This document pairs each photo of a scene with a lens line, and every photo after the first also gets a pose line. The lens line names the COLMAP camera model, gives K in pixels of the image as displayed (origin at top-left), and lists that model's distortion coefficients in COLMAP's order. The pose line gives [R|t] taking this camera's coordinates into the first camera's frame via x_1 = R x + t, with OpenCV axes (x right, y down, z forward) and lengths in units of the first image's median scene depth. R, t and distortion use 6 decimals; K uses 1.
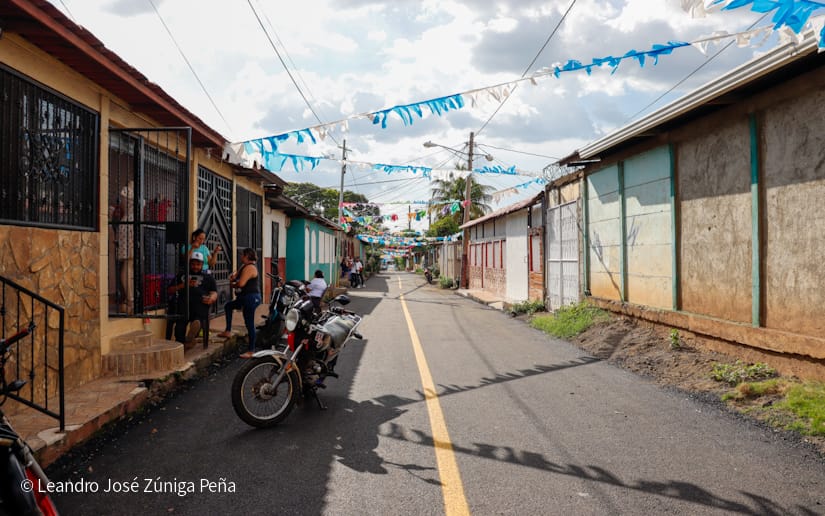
lens RADIAL K [[750.3, 0, 412.5], [0, 750.3, 258.0], [0, 0, 1]] dist [-0.126222, 0.001180]
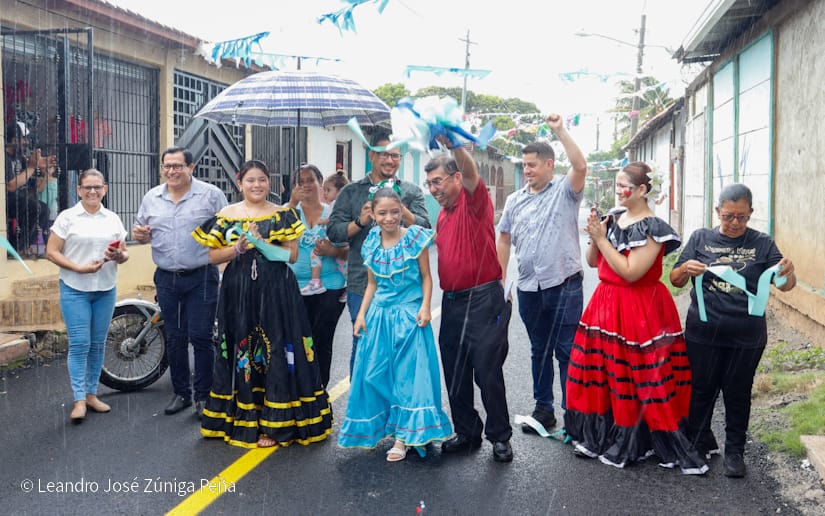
lens RADIAL K [[1018.5, 0, 411.9], [0, 1018.5, 245.9], [0, 0, 1]] dist [-0.001916, 0.026207]
pose [[0.968281, 0.024135, -0.248696, 0.272846], [-0.009820, 0.998231, 0.058639, -0.004264], [0.249671, -0.054337, 0.966805, -0.018493]]
